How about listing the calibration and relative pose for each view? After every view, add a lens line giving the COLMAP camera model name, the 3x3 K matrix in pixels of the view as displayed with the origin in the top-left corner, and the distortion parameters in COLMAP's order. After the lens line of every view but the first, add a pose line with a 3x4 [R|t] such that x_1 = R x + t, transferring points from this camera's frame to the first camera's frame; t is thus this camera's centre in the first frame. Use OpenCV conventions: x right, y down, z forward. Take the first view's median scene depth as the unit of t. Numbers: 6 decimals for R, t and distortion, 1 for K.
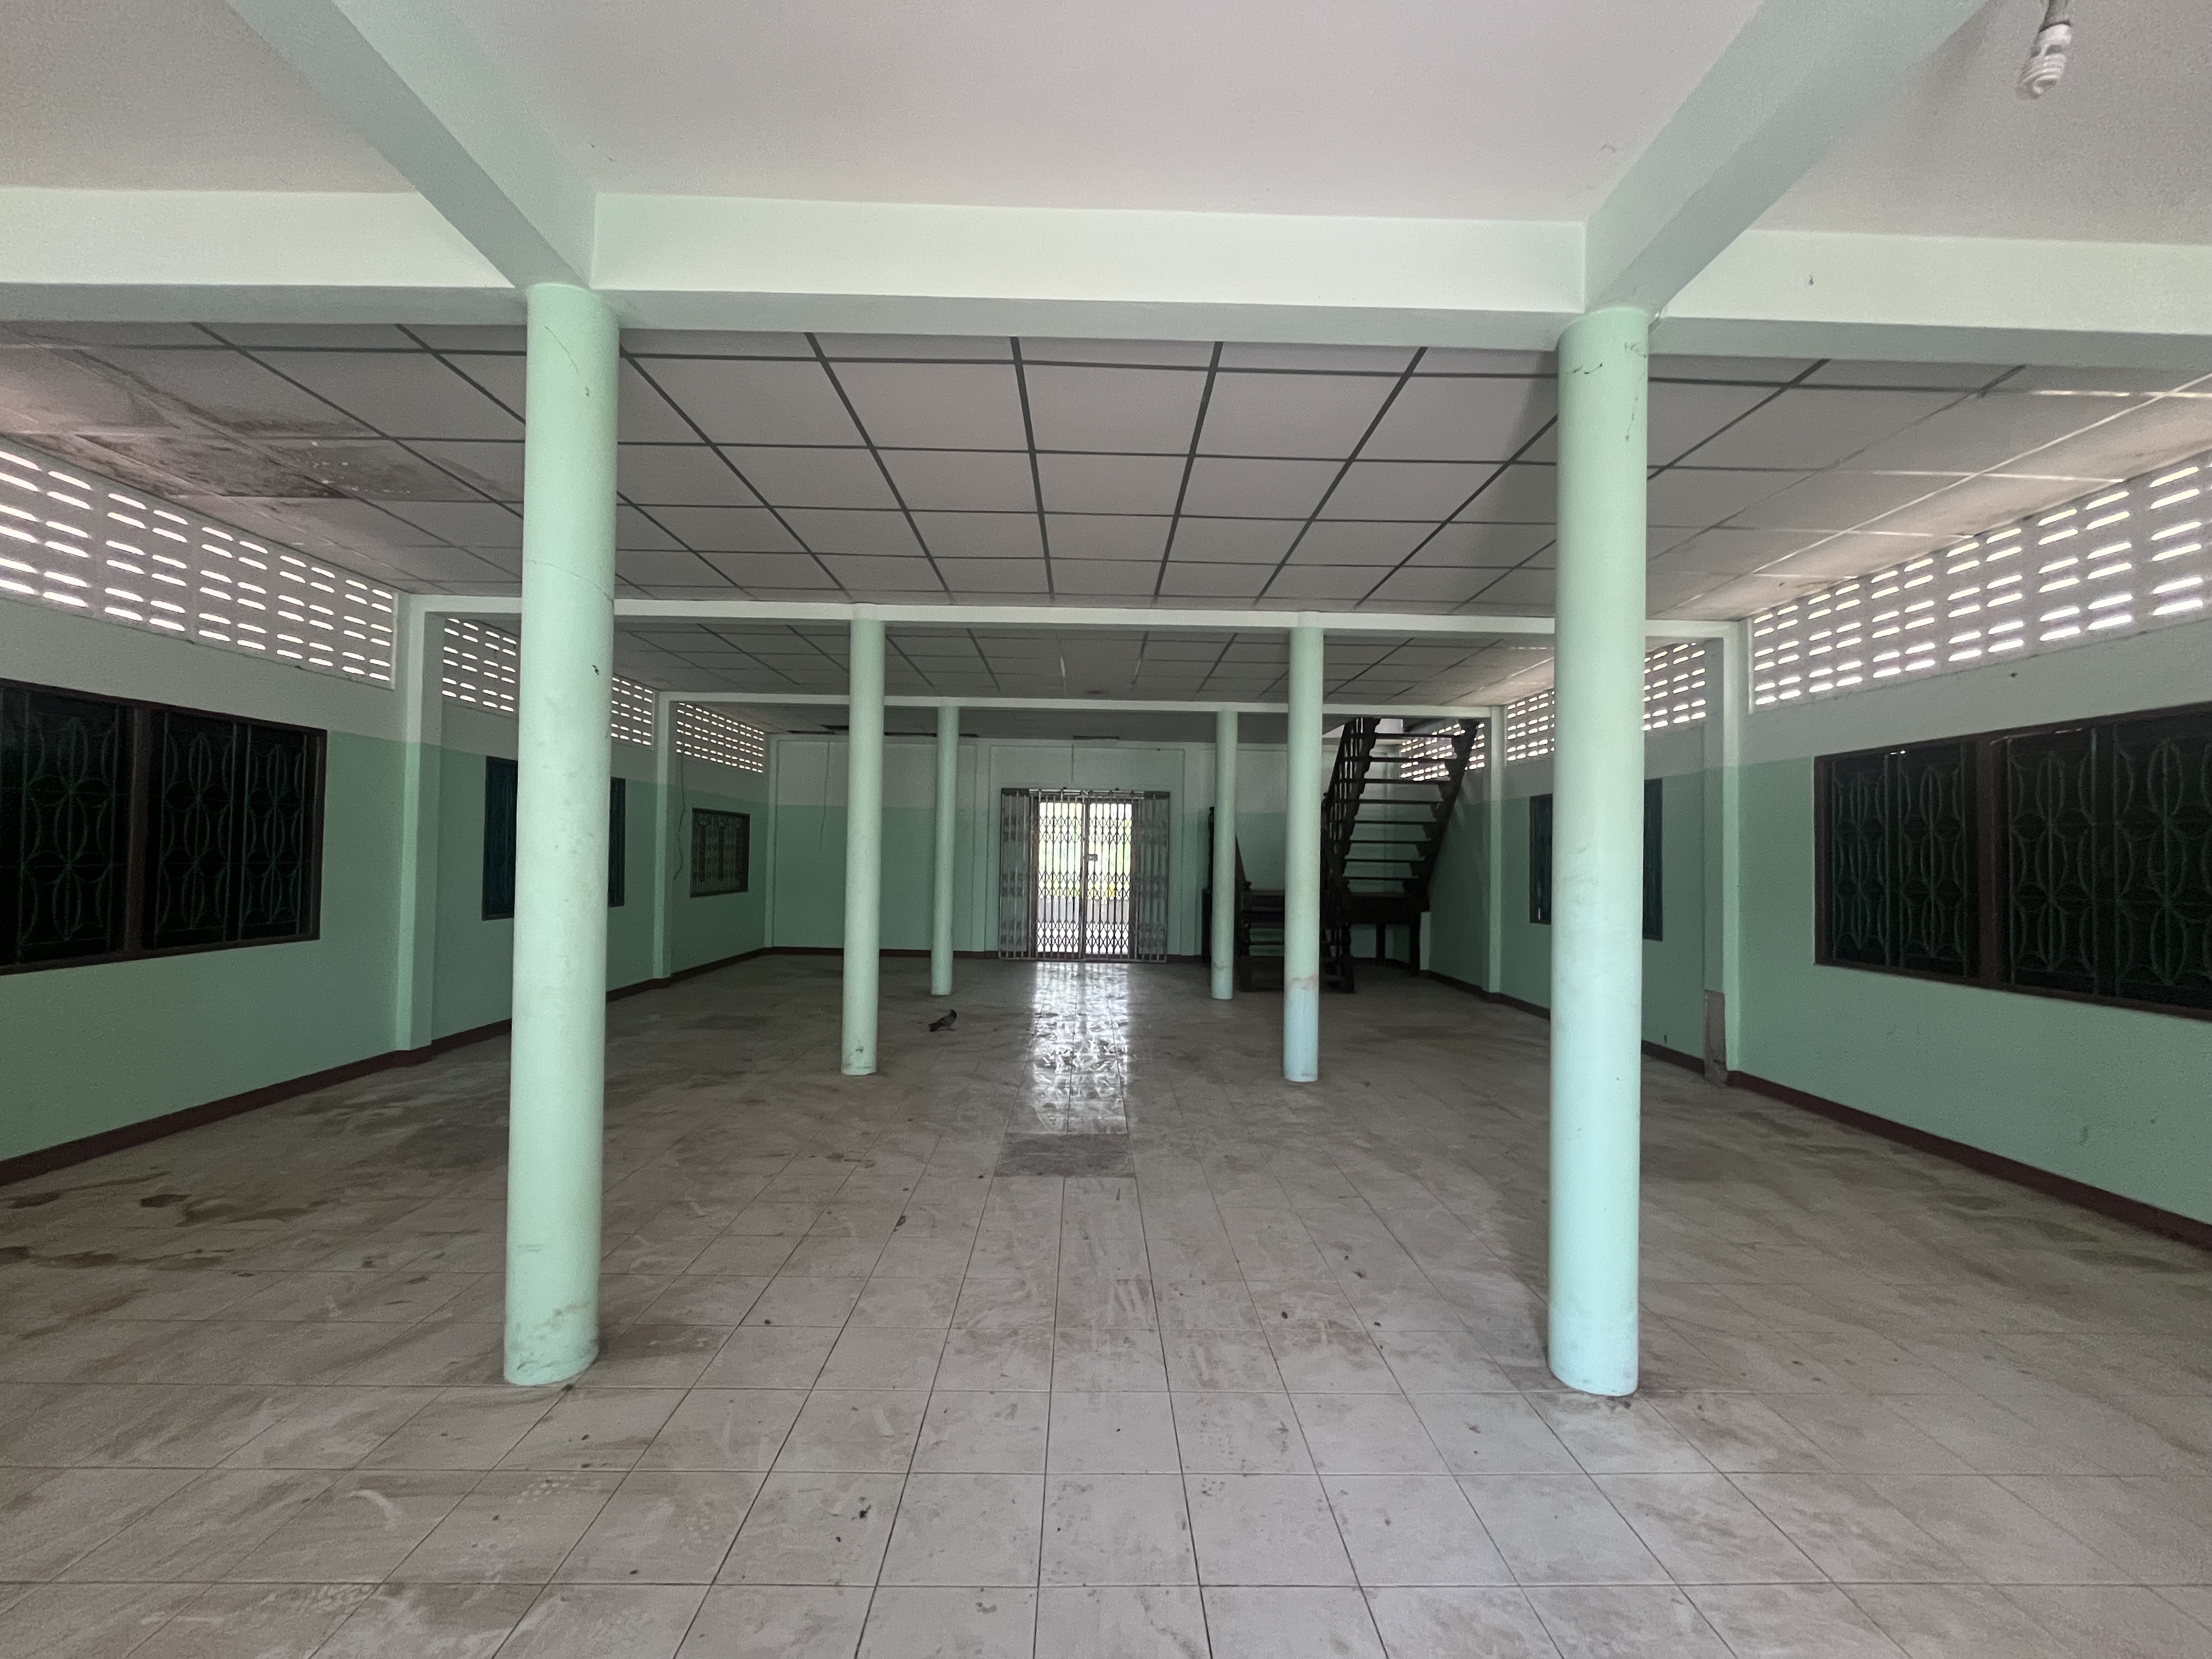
lens RADIAL K [[890.4, 0, 1106.0], [0, 890.4, 829.5], [0, 0, 1]] dist [-0.002779, 0.000232]
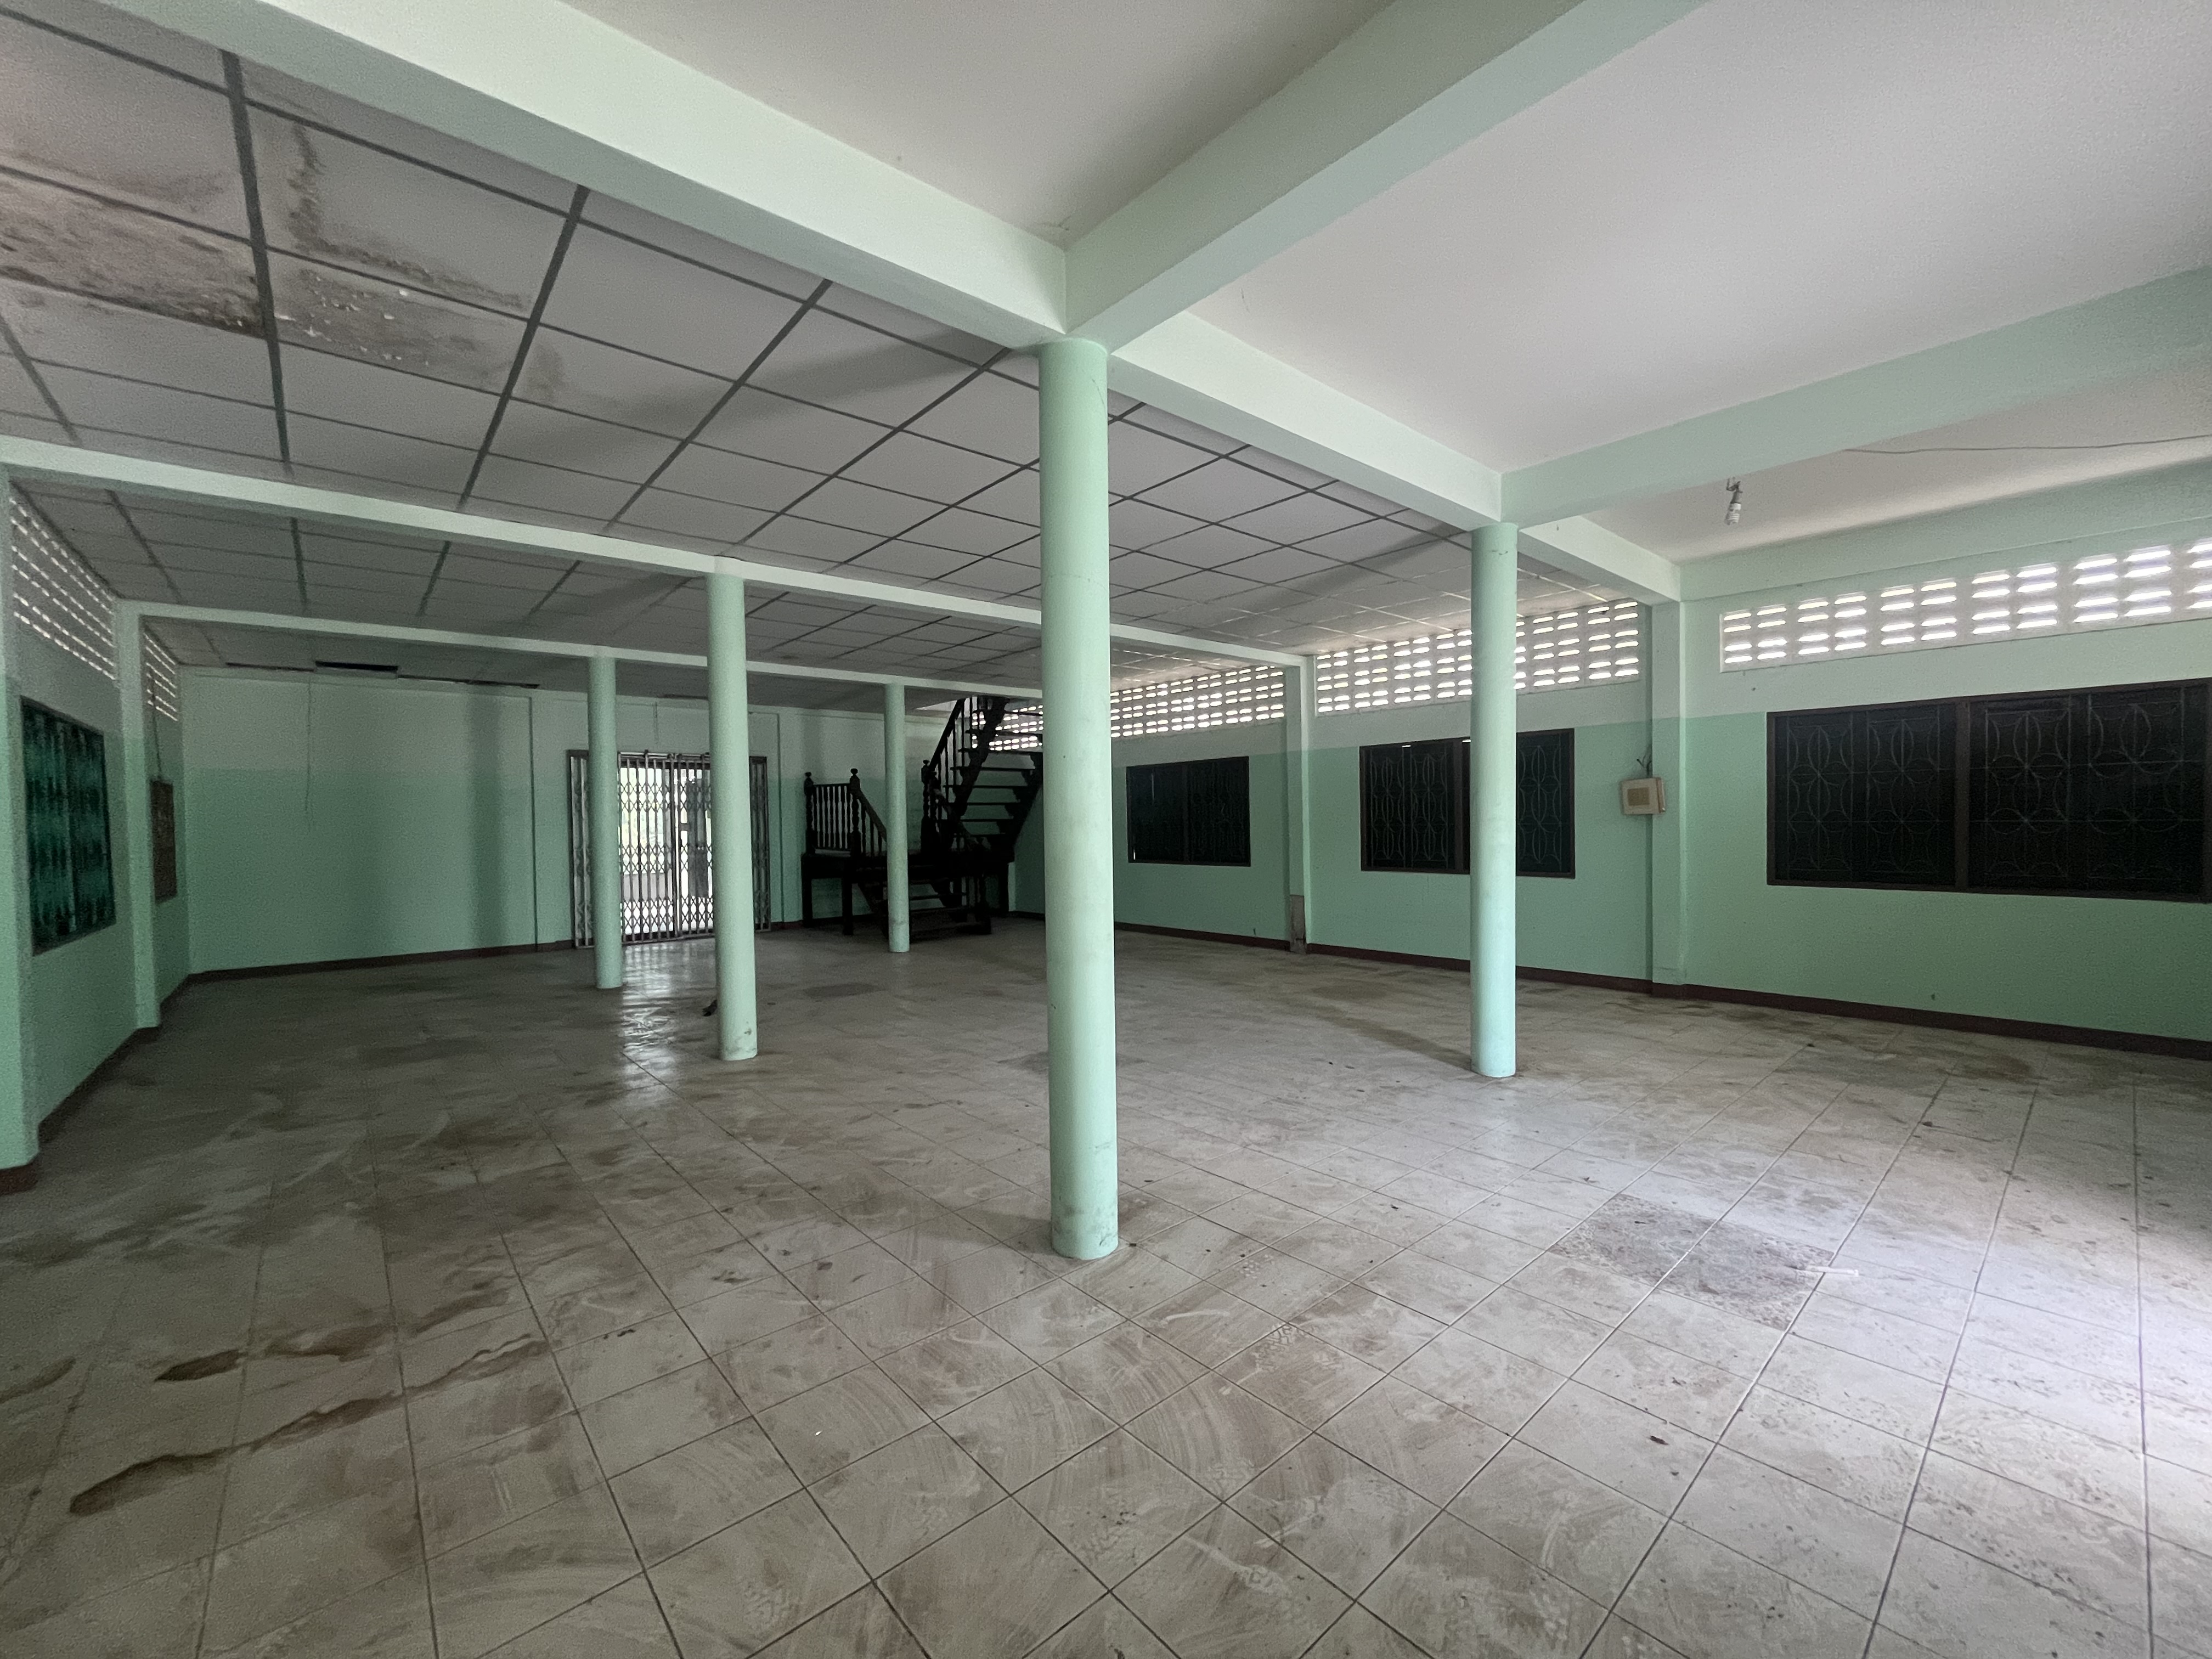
lens RADIAL K [[887.0, 0, 1106.0], [0, 887.0, 829.5], [0, 0, 1]] dist [-0.000454, 0.000080]
pose [[0.766130, -0.040206, 0.641426, -0.900199], [0.012430, 0.998782, 0.047759, -0.016161], [-0.642565, -0.028616, 0.765697, 0.044708]]
